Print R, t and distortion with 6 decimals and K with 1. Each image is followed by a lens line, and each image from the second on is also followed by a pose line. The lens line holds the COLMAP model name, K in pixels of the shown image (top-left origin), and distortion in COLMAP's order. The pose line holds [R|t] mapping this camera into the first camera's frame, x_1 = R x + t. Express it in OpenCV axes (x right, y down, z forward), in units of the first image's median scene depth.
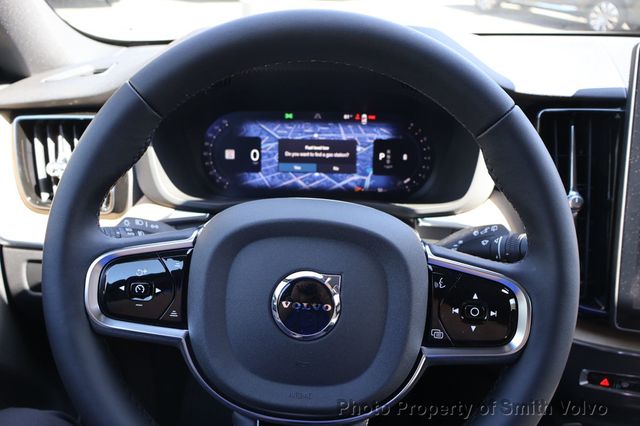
lens RADIAL K [[538.3, 0, 321.9], [0, 538.3, 215.5], [0, 0, 1]] dist [-0.023018, 0.019498]
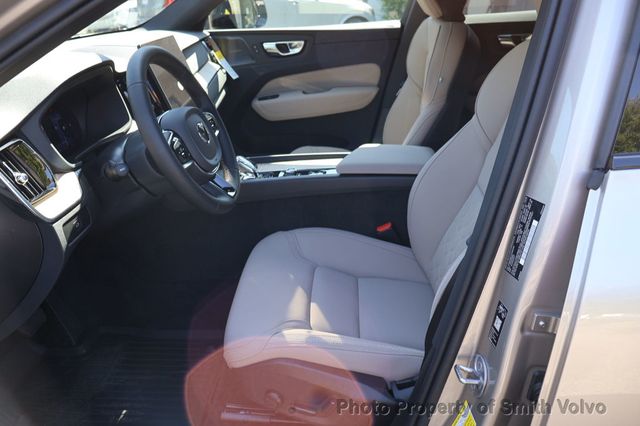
lens RADIAL K [[538.3, 0, 320.7], [0, 538.3, 213.6], [0, 0, 1]] dist [-0.023018, 0.019498]
pose [[0.013028, -0.427448, 0.903946, -1.658914], [0.425645, 0.820397, 0.381806, -0.195642], [-0.904796, 0.379786, 0.192629, -0.036369]]
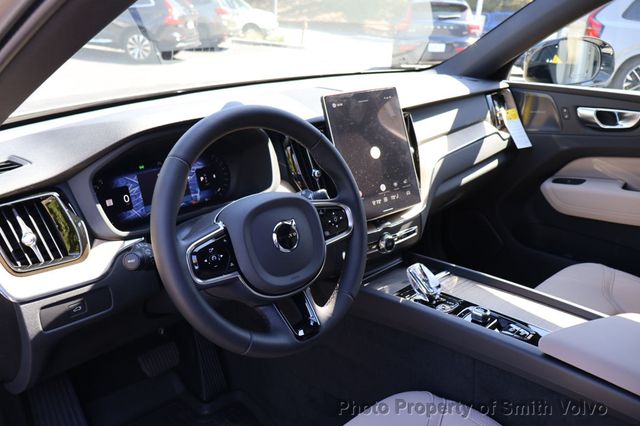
lens RADIAL K [[538.3, 0, 318.8], [0, 538.3, 213.6], [0, 0, 1]] dist [-0.023018, 0.019498]
pose [[0.695318, -0.271654, 0.665385, -0.734820], [0.304825, 0.949886, 0.069268, -0.017395], [-0.650857, 0.154663, 0.743280, -0.392473]]
